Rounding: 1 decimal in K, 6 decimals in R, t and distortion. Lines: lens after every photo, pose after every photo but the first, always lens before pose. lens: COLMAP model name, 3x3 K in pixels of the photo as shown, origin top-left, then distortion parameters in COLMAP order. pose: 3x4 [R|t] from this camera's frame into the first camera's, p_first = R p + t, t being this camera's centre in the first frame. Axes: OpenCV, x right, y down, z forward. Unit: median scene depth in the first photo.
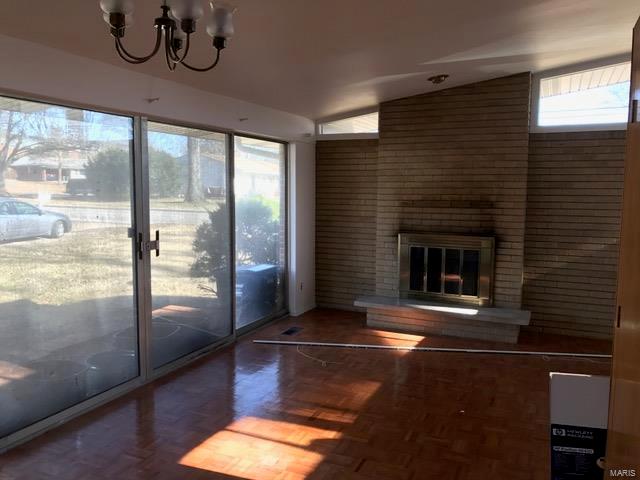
lens RADIAL K [[527.4, 0, 320.0], [0, 527.4, 240.2], [0, 0, 1]] dist [0.060170, -0.058498]
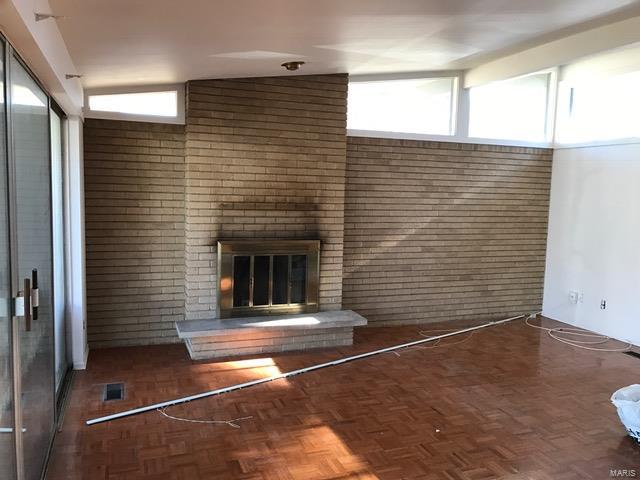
lens RADIAL K [[527.4, 0, 319.8], [0, 527.4, 239.1], [0, 0, 1]] dist [0.060170, -0.058498]
pose [[0.709120, -0.057475, 0.702741, -0.344429], [0.049185, 0.998276, 0.032015, -0.037935], [-0.703370, 0.011863, 0.710725, 0.311966]]
